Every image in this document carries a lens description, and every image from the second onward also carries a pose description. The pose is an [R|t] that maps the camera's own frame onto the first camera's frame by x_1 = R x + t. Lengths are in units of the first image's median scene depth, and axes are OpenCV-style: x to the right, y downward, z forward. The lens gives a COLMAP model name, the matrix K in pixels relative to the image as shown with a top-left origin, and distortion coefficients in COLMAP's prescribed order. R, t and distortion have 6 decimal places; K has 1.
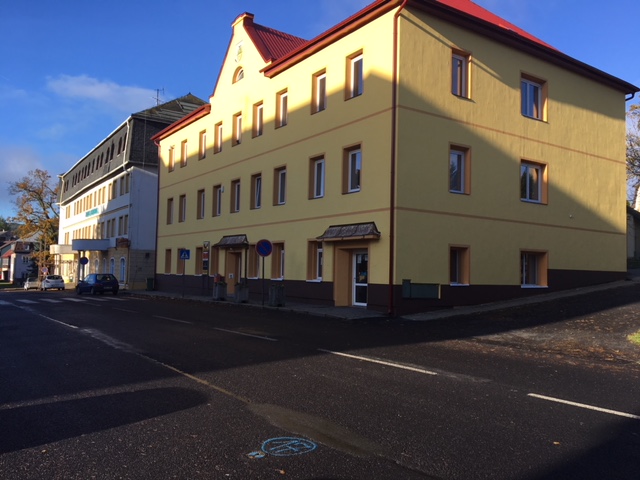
lens RADIAL K [[541.5, 0, 322.9], [0, 541.5, 242.1], [0, 0, 1]] dist [0.040203, -0.022502]
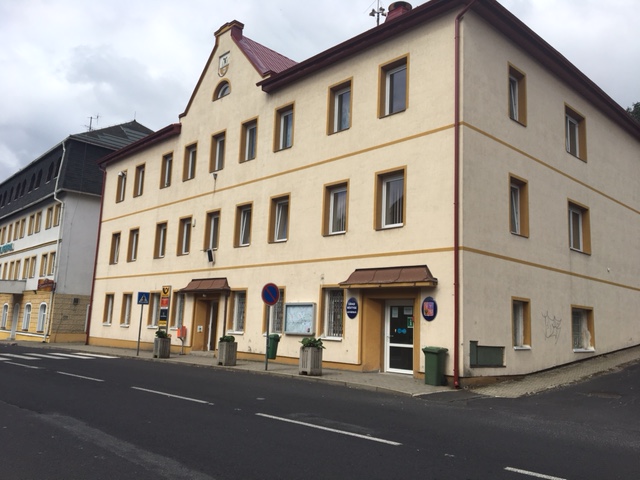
lens RADIAL K [[541.5, 0, 317.7], [0, 541.5, 236.5], [0, 0, 1]] dist [0.040203, -0.022502]
pose [[0.988615, 0.045440, 0.143442, -0.117016], [-0.029948, 0.993660, -0.108366, 0.007368], [-0.147457, 0.102837, 0.983708, 0.160380]]
